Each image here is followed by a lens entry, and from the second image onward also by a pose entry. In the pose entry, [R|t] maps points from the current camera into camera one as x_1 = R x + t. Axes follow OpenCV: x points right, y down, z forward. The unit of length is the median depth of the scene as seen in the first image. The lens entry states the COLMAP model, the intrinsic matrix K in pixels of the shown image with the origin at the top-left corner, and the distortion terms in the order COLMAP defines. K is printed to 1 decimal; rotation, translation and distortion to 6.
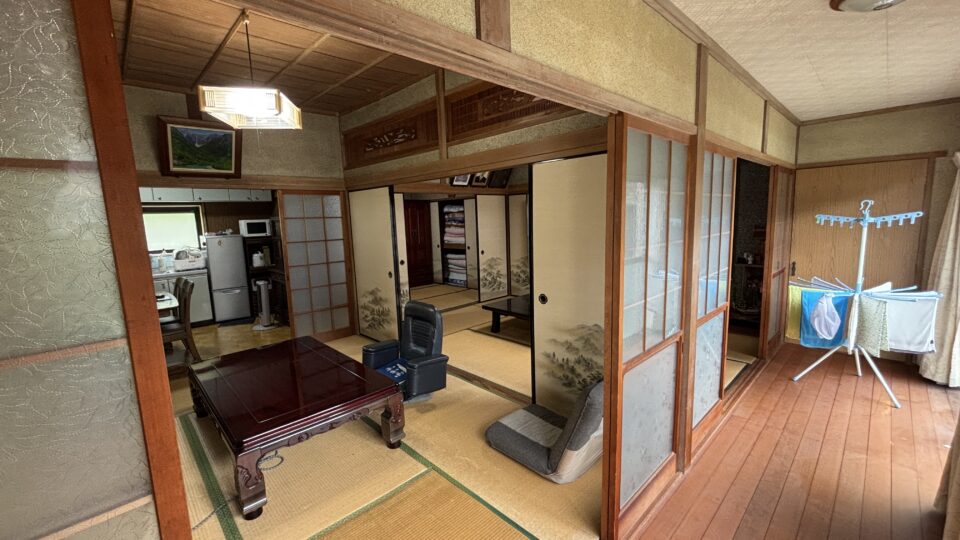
lens RADIAL K [[387.6, 0, 477.2], [0, 387.6, 269.5], [0, 0, 1]] dist [0.003950, 0.000076]
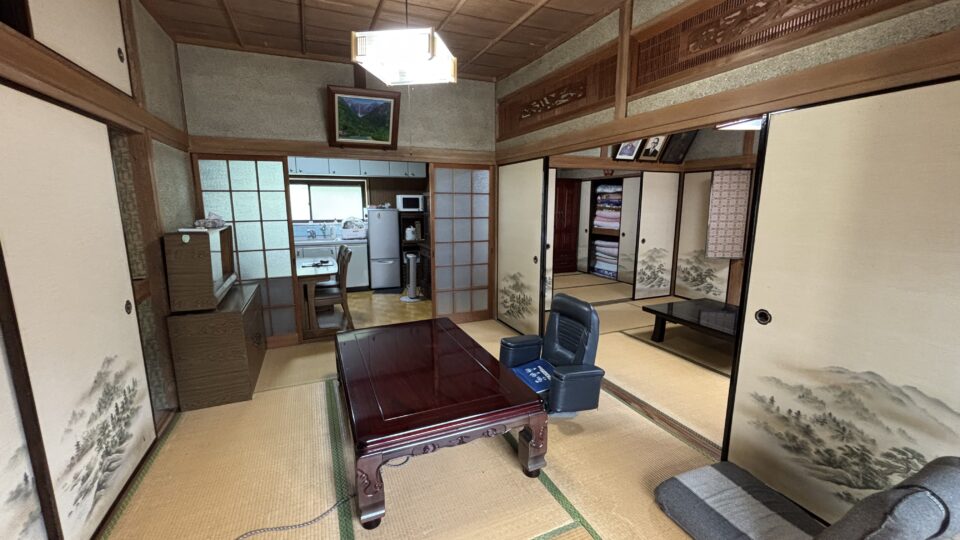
lens RADIAL K [[387.6, 0, 482.3], [0, 387.6, 268.5], [0, 0, 1]] dist [0.003950, 0.000076]
pose [[0.940591, 0.091589, -0.326957, -0.071196], [-0.078443, 0.995498, 0.053200, -0.005065], [0.330358, -0.024392, 0.943541, 0.179152]]
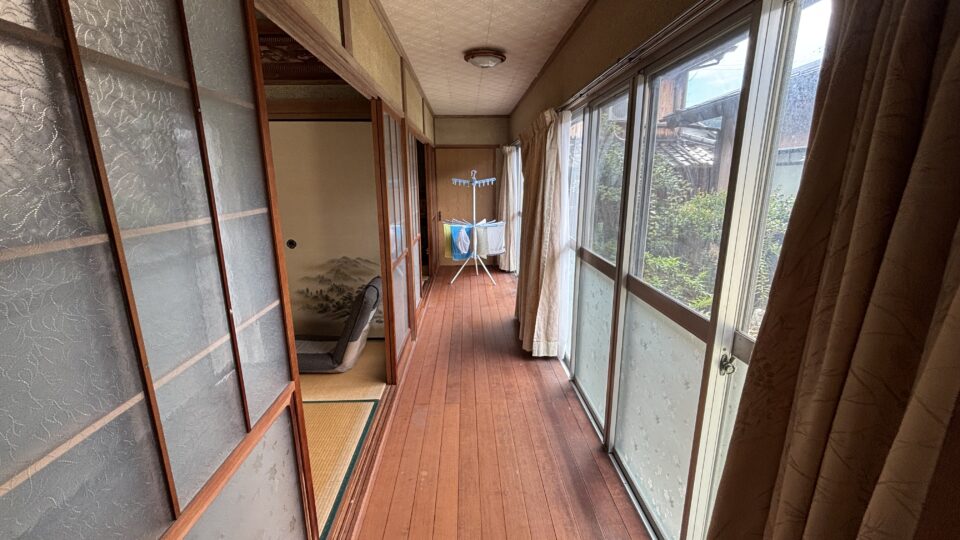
lens RADIAL K [[387.6, 0, 481.4], [0, 387.6, 273.0], [0, 0, 1]] dist [0.003950, 0.000076]
pose [[0.662320, -0.143936, 0.735265, -0.285310], [0.078036, 0.989288, 0.123370, 0.058663], [-0.745146, -0.024334, 0.666457, -0.166171]]
